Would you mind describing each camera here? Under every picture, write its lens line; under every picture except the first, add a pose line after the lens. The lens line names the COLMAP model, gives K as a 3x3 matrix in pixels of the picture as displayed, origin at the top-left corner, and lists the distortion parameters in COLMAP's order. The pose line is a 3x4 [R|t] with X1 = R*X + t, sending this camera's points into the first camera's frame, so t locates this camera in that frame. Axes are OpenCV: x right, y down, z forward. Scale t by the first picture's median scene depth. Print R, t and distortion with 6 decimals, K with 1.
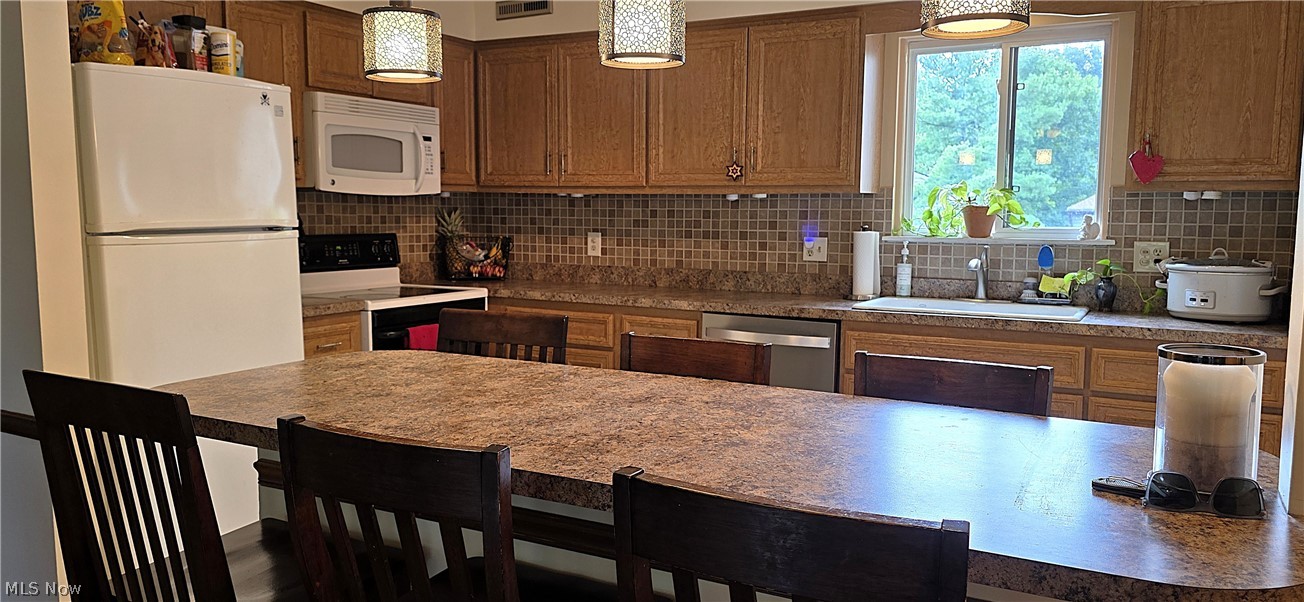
lens RADIAL K [[937.1, 0, 652.0], [0, 937.1, 301.0], [0, 0, 1]] dist [0.122861, -0.225999]
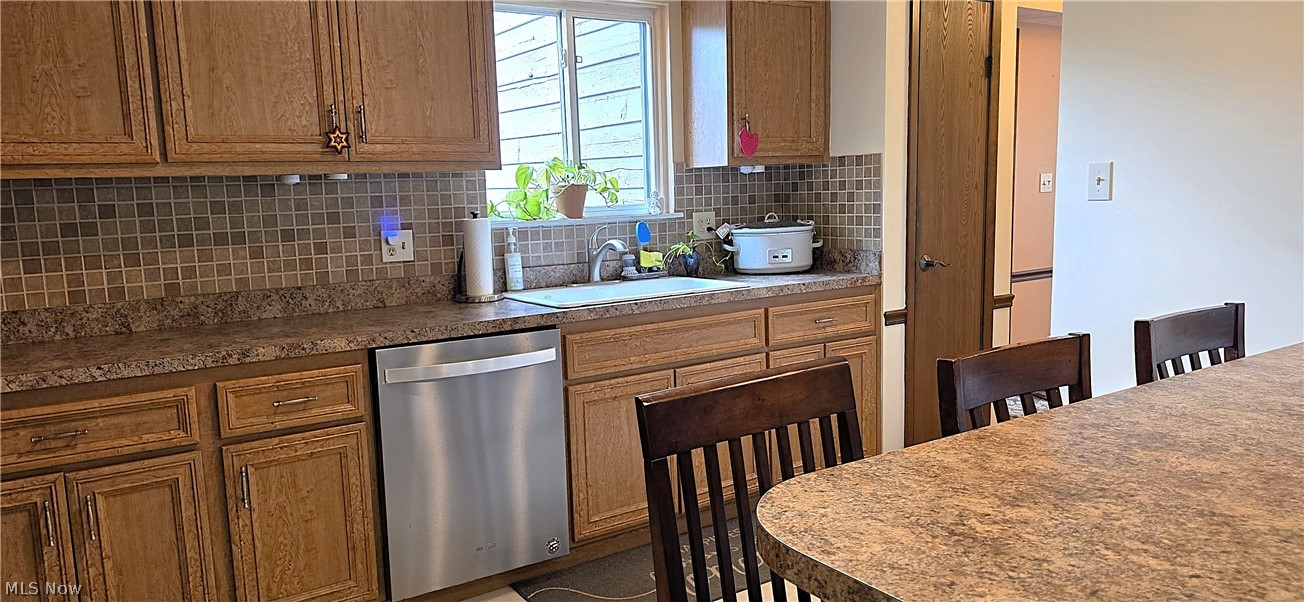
lens RADIAL K [[876.3, 0, 652.0], [0, 876.3, 301.0], [0, 0, 1]] dist [0.005879, -0.000711]
pose [[0.472995, -0.136294, 0.870460, -0.360925], [0.120592, 0.988680, 0.089276, -0.050161], [-0.872774, 0.062743, 0.484076, 0.483051]]
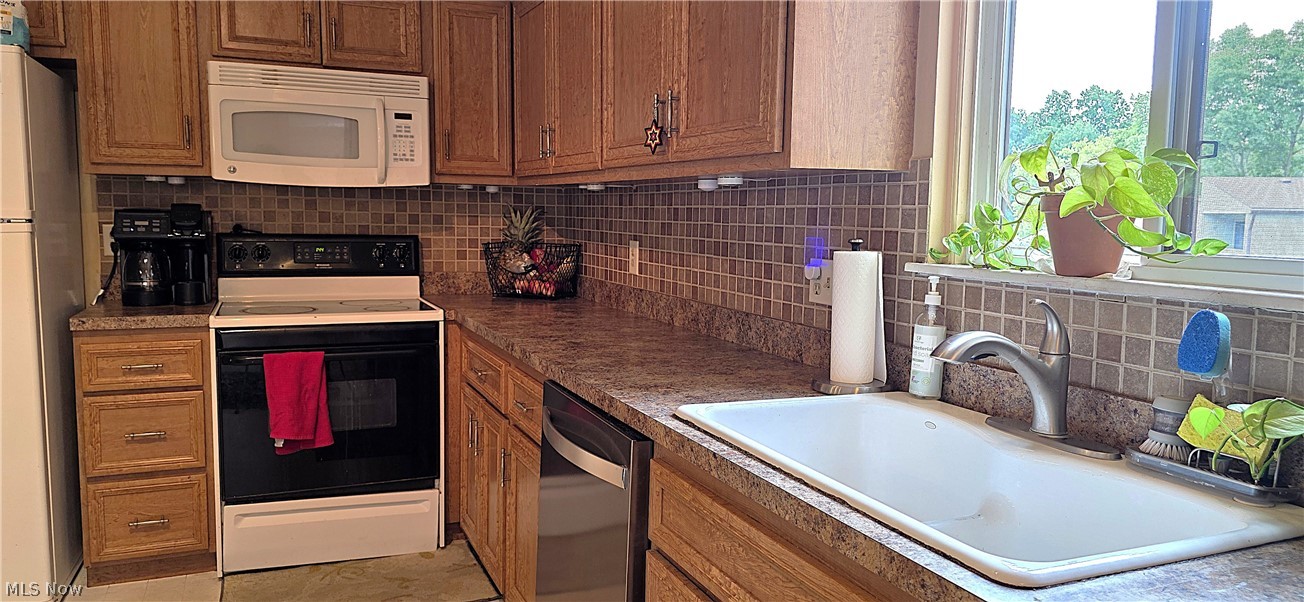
lens RADIAL K [[871.4, 0, 652.0], [0, 871.4, 301.0], [0, 0, 1]] dist [0.050218, -0.000664]
pose [[0.797234, 0.068402, -0.599783, 0.395830], [-0.071732, 0.997254, 0.018385, -0.047165], [0.599393, 0.028366, 0.799952, 0.559845]]
